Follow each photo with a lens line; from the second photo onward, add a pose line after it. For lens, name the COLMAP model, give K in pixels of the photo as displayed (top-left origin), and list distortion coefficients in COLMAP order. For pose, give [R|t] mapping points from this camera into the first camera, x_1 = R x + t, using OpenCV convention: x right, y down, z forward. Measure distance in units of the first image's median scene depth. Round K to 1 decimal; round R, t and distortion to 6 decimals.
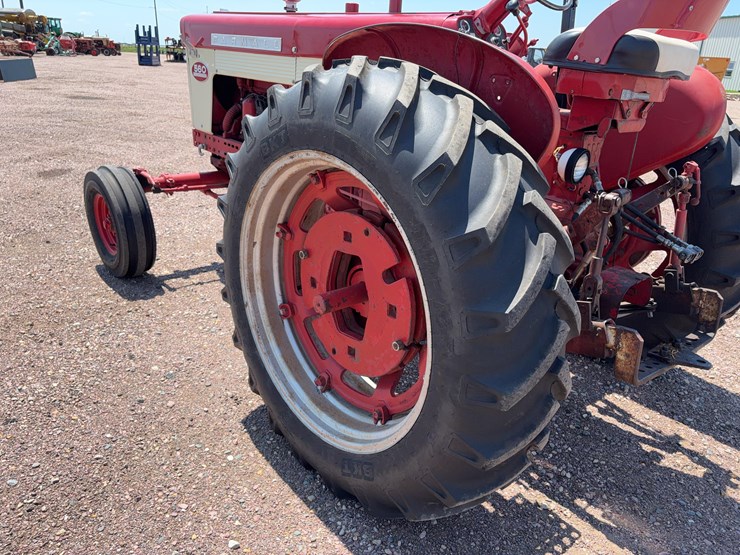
lens RADIAL K [[561.4, 0, 368.6], [0, 561.4, 278.2], [0, 0, 1]] dist [0.042749, -0.046292]
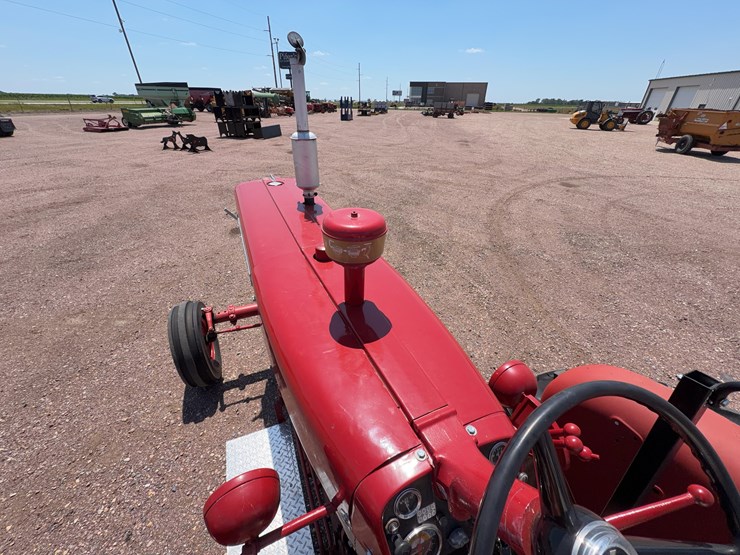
lens RADIAL K [[295.4, 0, 369.4], [0, 295.4, 277.9], [0, 0, 1]] dist [-0.000126, 0.000720]
pose [[0.952346, 0.128266, -0.276739, 0.179032], [-0.083448, 0.982234, 0.168085, -0.624978], [0.293383, -0.136982, 0.946130, 0.763959]]
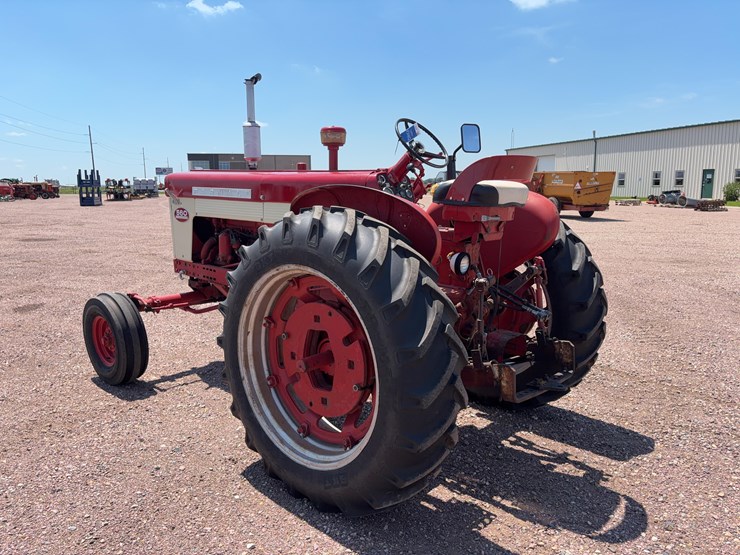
lens RADIAL K [[561.4, 0, 364.9], [0, 561.4, 281.2], [0, 0, 1]] dist [0.042749, -0.046292]
pose [[0.992443, -0.070914, 0.100145, -0.040797], [0.089470, 0.976708, -0.195029, 0.100208], [-0.083983, 0.202515, 0.975671, -0.375777]]
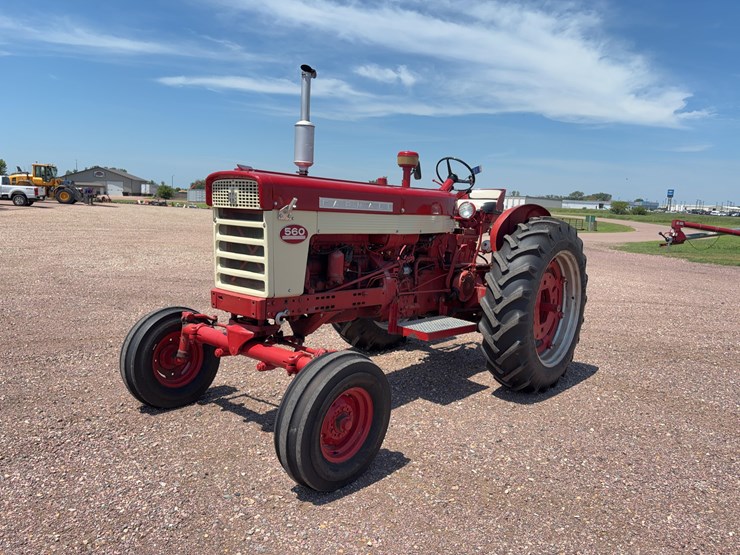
lens RADIAL K [[561.4, 0, 364.2], [0, 561.4, 273.4], [0, 0, 1]] dist [0.042749, -0.046292]
pose [[-0.126918, -0.185013, 0.974506, -1.885457], [0.315614, 0.923859, 0.216502, -0.718697], [-0.940362, 0.335045, -0.058862, 1.476945]]
